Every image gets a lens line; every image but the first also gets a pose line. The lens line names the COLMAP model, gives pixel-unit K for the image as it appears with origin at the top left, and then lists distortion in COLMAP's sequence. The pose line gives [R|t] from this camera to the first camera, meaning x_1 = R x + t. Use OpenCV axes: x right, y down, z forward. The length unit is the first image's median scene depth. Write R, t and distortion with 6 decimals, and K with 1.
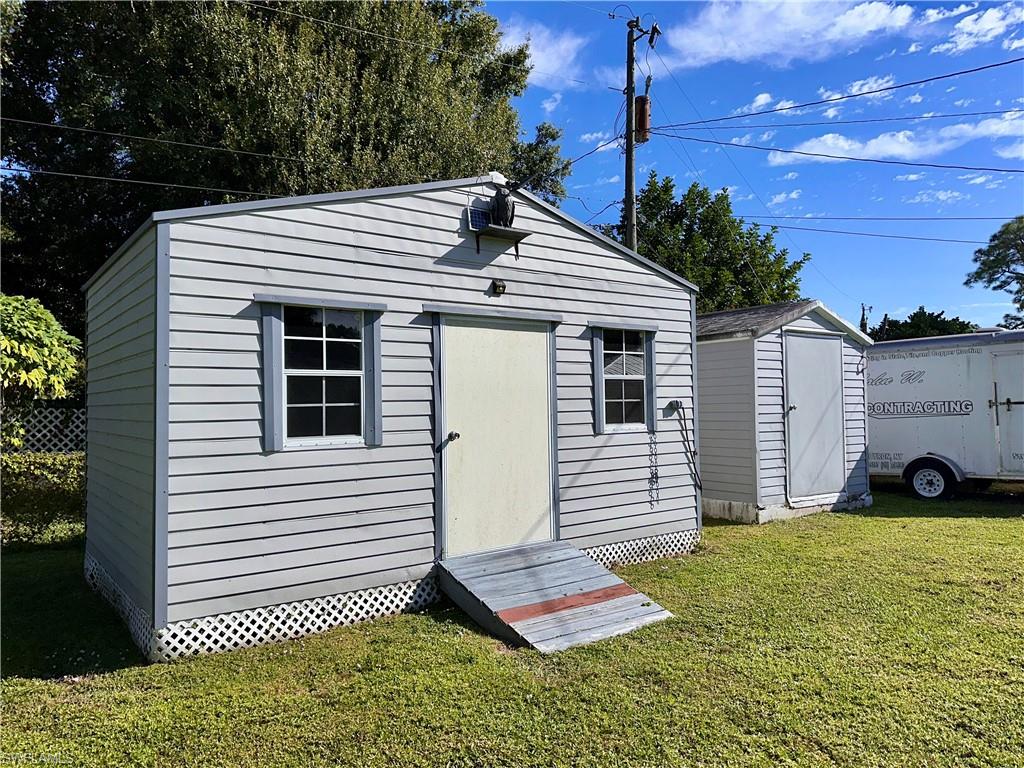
lens RADIAL K [[720.0, 0, 503.7], [0, 720.0, 377.2], [0, 0, 1]] dist [0.073702, -0.099630]
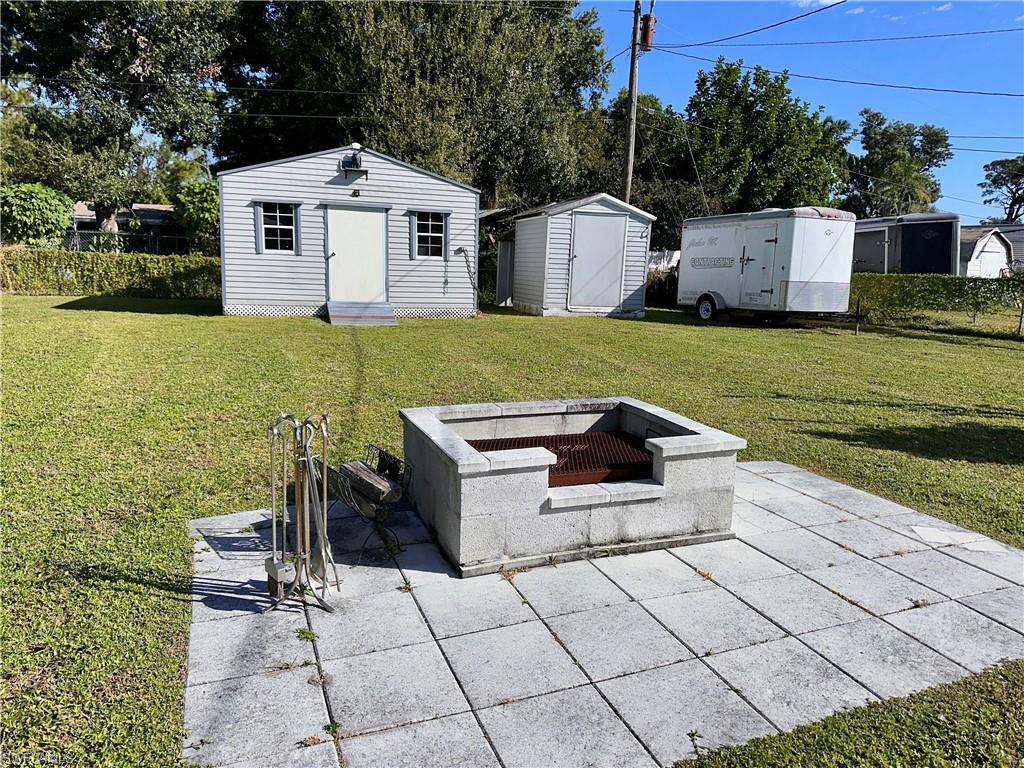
lens RADIAL K [[720.0, 0, 503.6], [0, 720.0, 389.8], [0, 0, 1]] dist [0.073702, -0.099630]
pose [[0.935498, 0.108020, -0.336415, 1.354586], [-0.034005, 0.975228, 0.218574, -0.030503], [0.351692, -0.193036, 0.915997, -1.193468]]
